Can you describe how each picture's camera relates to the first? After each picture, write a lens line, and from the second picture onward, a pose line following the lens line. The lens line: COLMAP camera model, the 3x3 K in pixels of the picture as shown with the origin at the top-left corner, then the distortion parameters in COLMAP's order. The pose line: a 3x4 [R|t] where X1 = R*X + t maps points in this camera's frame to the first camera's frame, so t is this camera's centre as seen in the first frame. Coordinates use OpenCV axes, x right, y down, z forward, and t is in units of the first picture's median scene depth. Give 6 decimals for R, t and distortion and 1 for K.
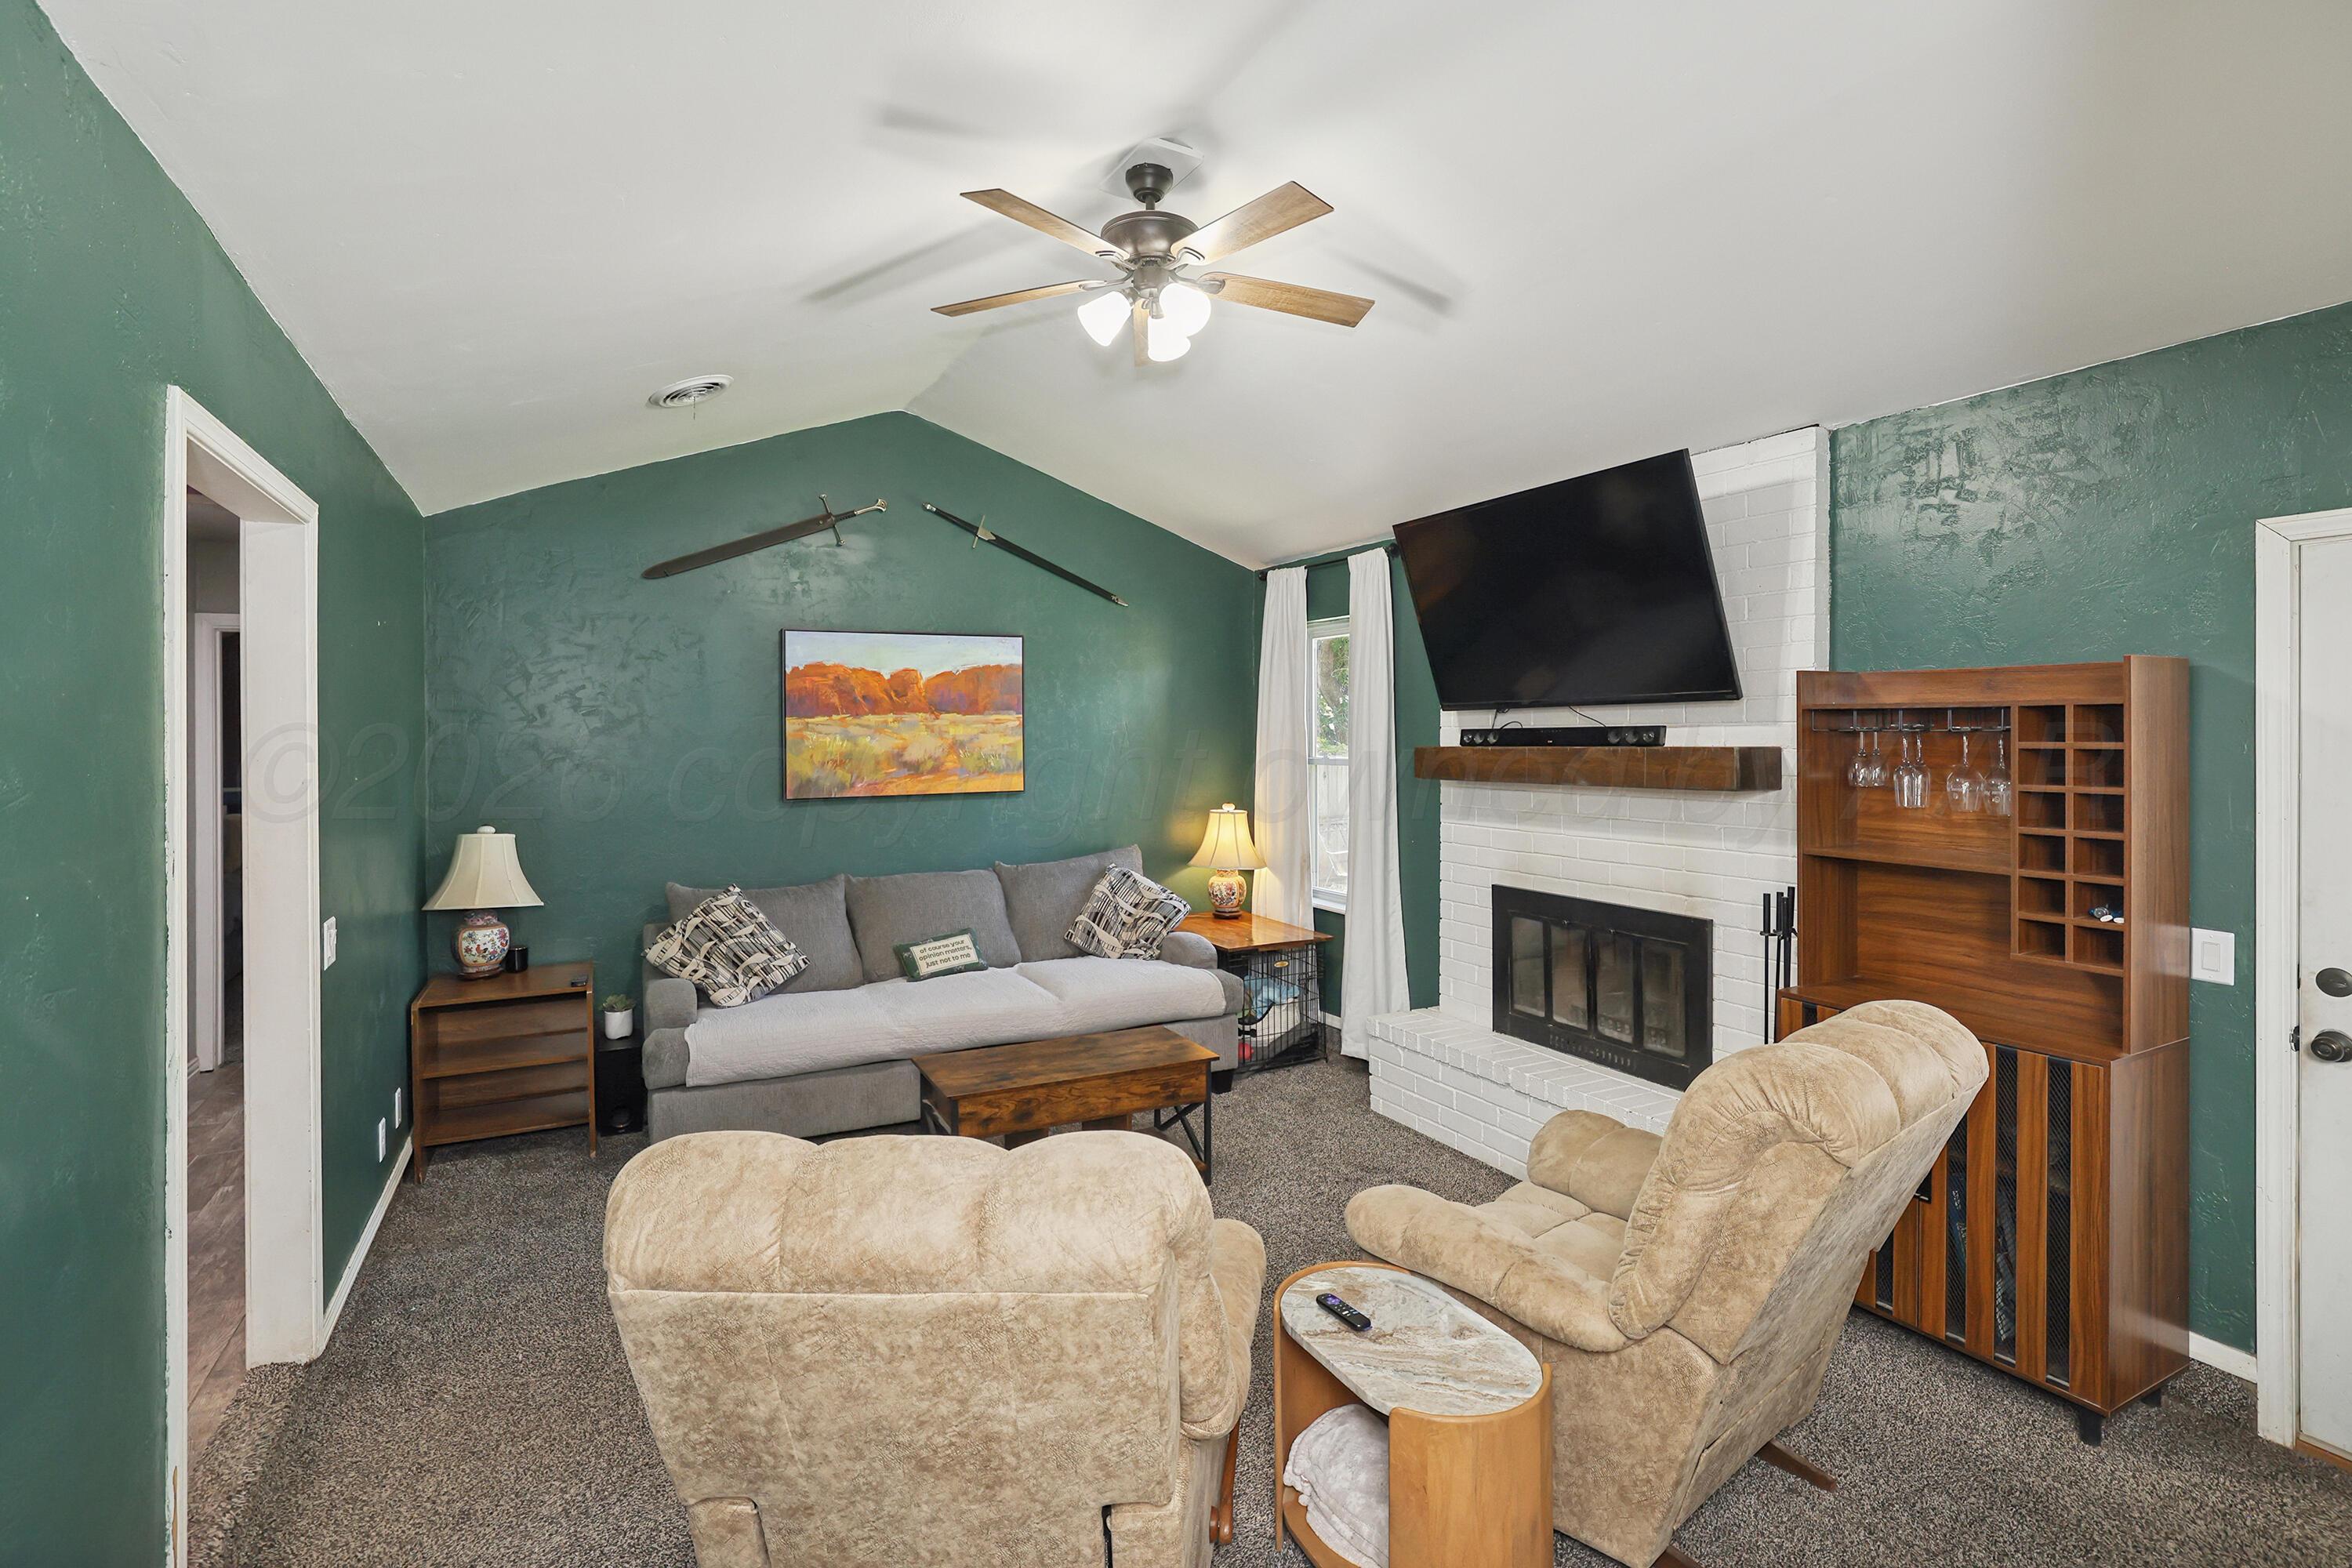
lens RADIAL K [[1145.6, 0, 1158.6], [0, 1145.6, 749.3], [0, 0, 1]] dist [-0.005103, 0.010208]
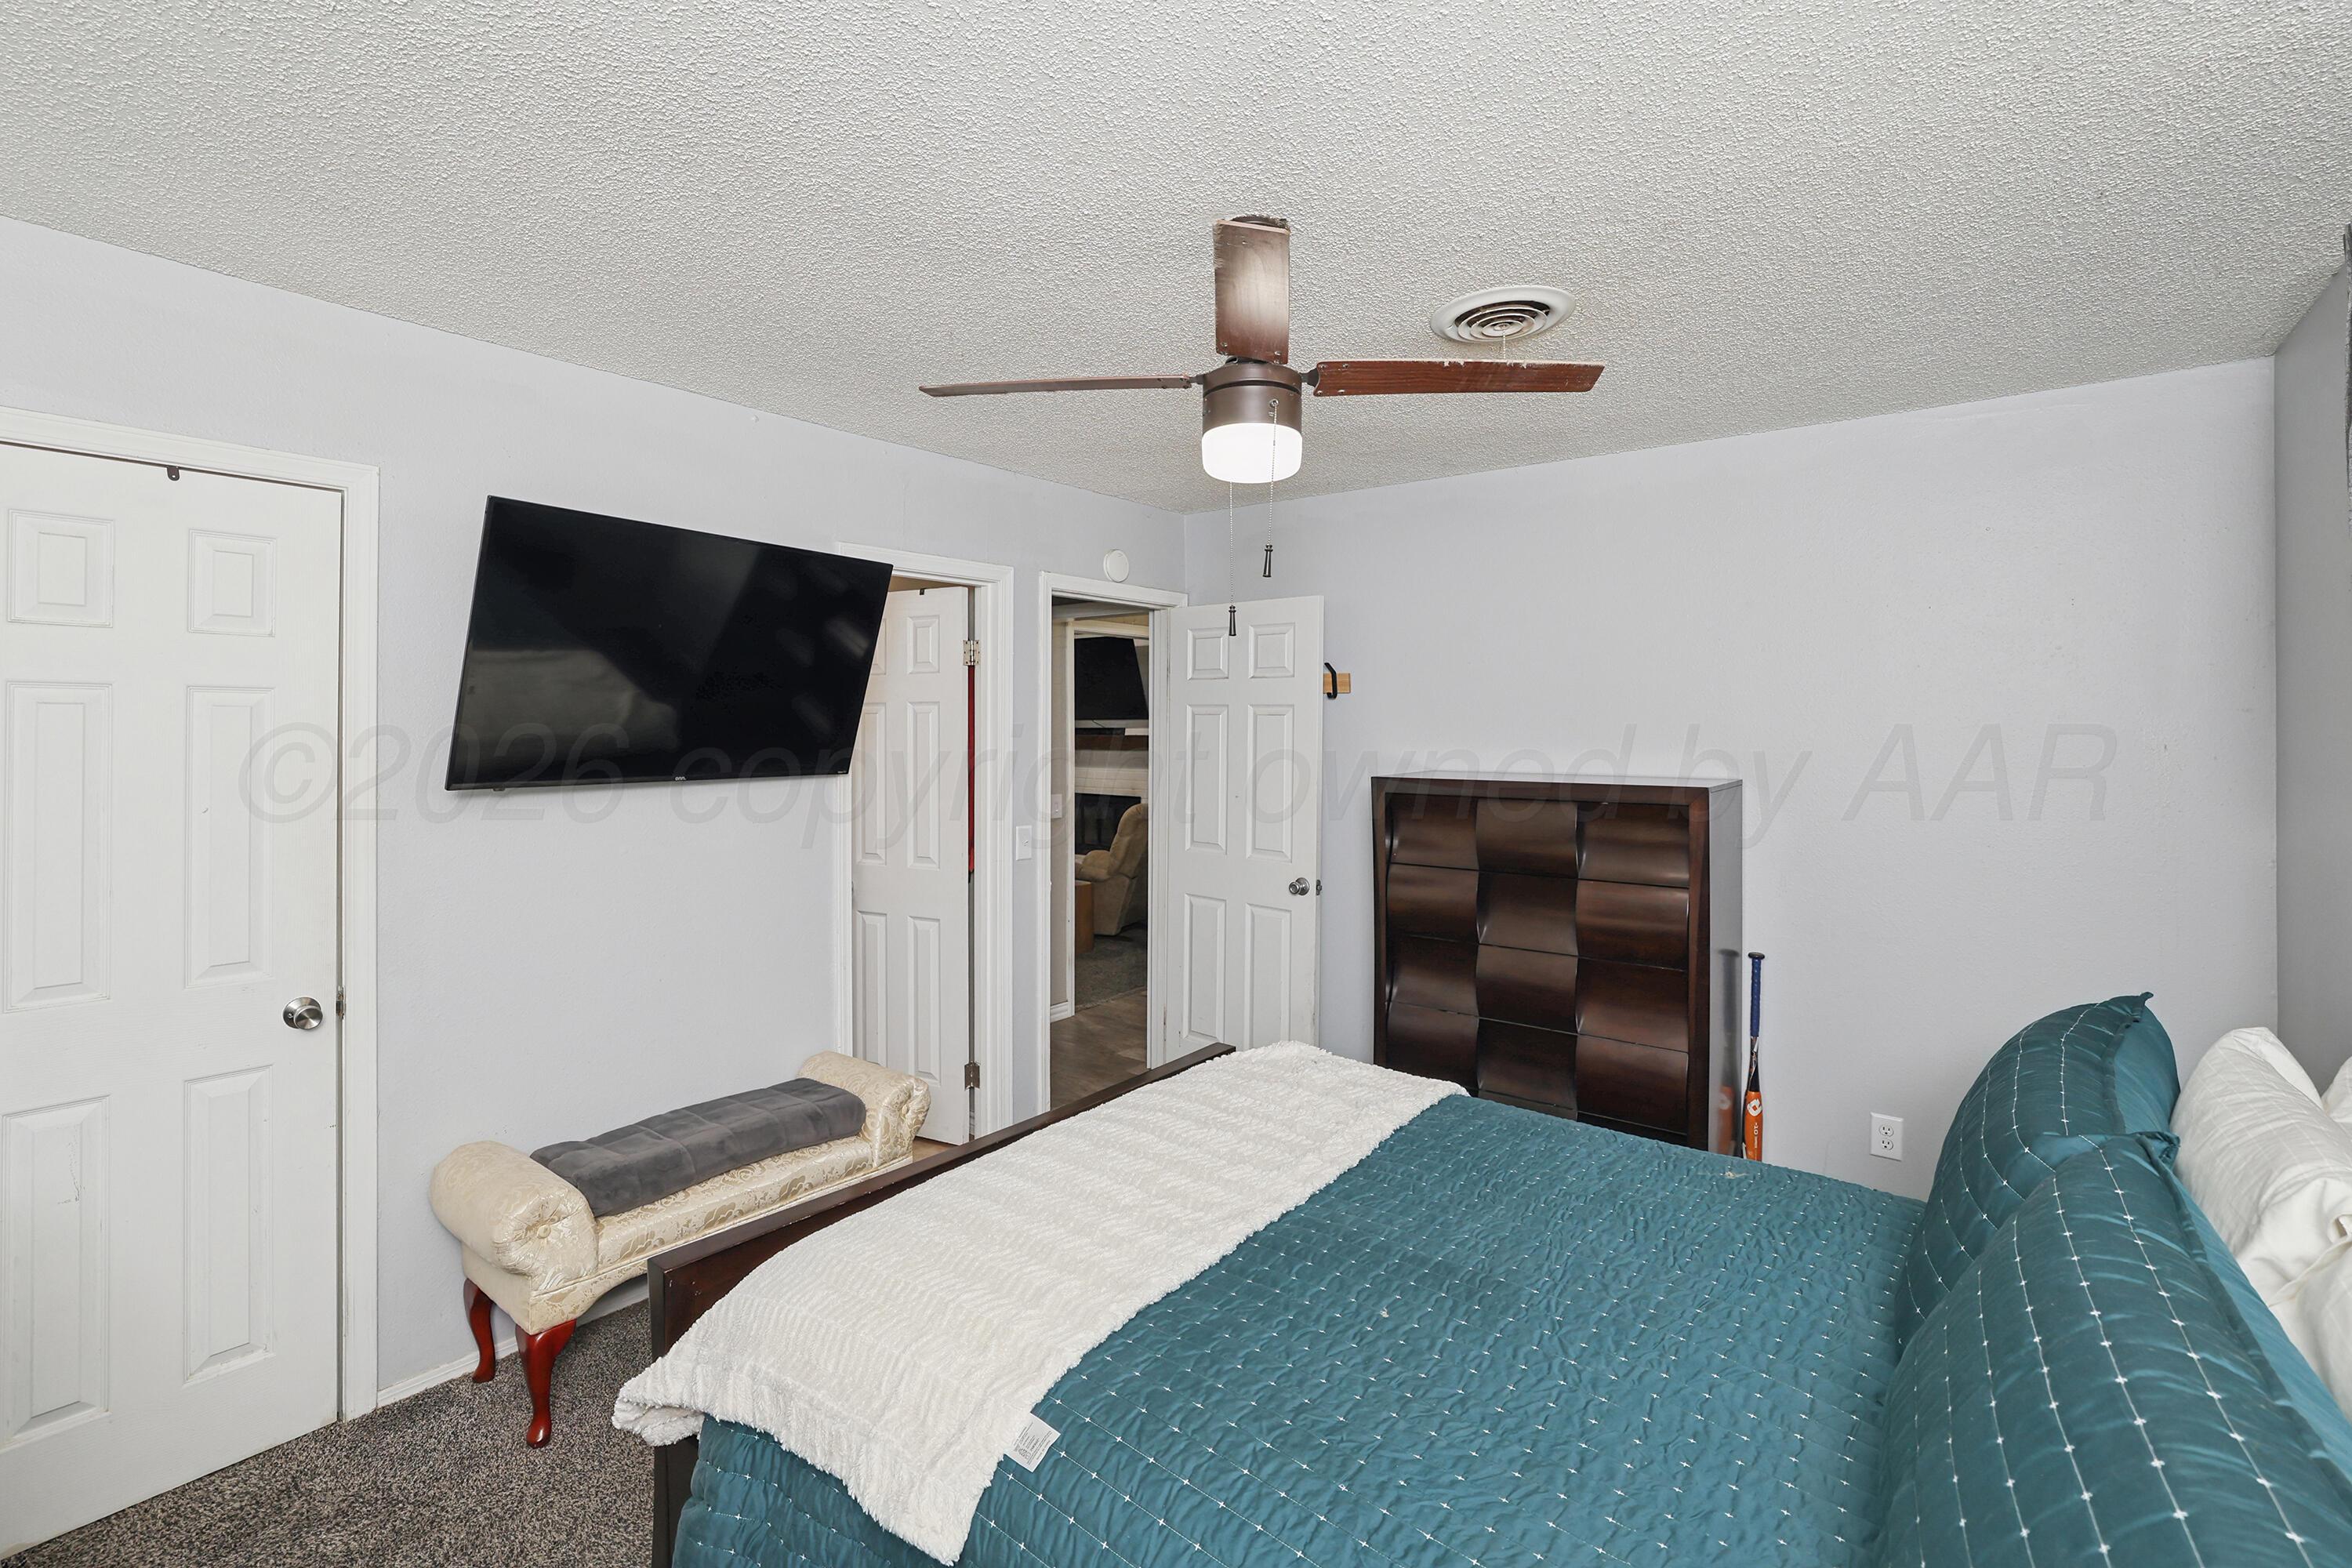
lens RADIAL K [[1031.2, 0, 1176.5], [0, 1031.2, 758.4], [0, 0, 1]] dist [-0.016930, 0.000173]
pose [[-0.393454, -0.022022, 0.919081, -1.375264], [0.013703, 0.999462, 0.029814, -0.013370], [-0.919242, 0.024324, -0.392940, 1.334983]]
